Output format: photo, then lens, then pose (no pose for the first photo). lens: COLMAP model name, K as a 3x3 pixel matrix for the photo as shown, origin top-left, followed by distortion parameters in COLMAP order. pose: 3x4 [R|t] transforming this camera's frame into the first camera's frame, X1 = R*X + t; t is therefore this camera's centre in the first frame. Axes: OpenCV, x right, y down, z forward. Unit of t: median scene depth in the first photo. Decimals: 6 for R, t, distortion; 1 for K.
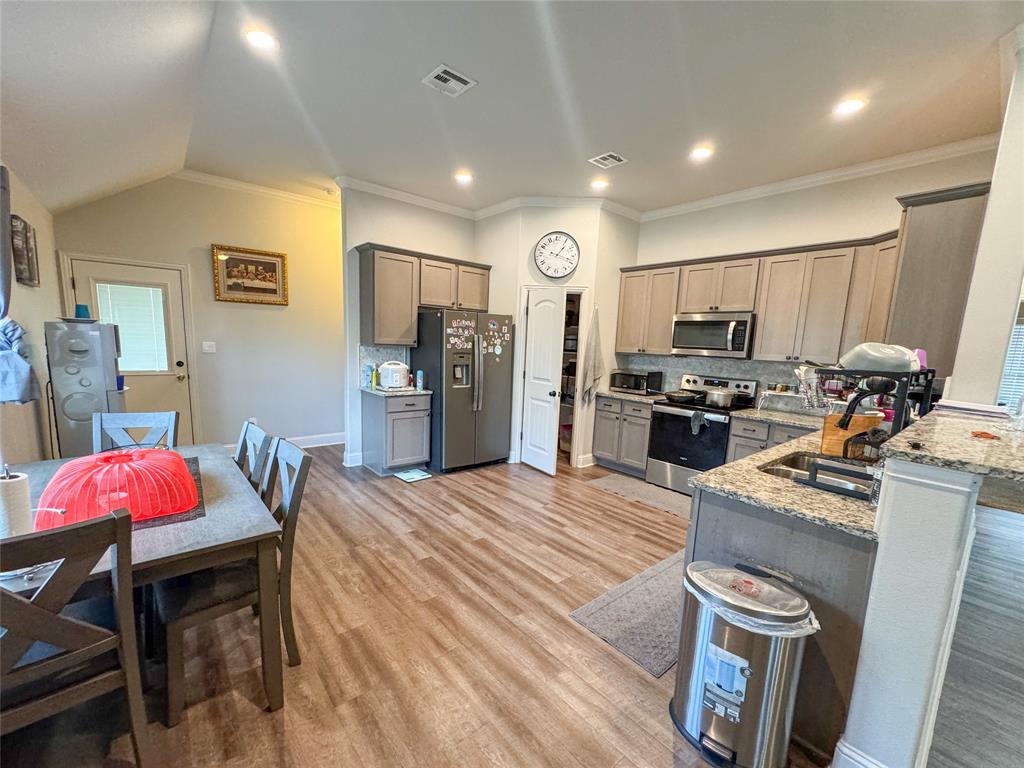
lens RADIAL K [[419.2, 0, 496.2], [0, 419.2, 403.2], [0, 0, 1]] dist [-0.003570, 0.000374]
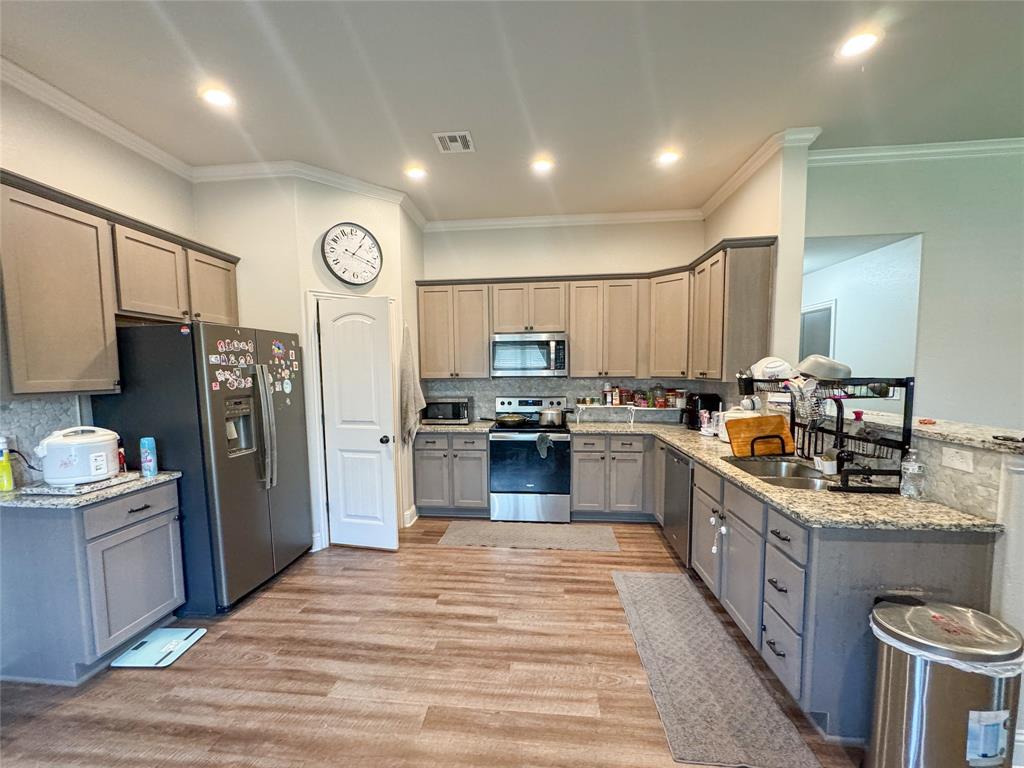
lens RADIAL K [[419.2, 0, 495.9], [0, 419.2, 402.3], [0, 0, 1]] dist [-0.003570, 0.000374]
pose [[0.711873, -0.102967, 0.694719, -0.228491], [0.143742, 0.989615, -0.000616, -0.059017], [-0.687441, 0.100299, 0.719281, 0.331353]]
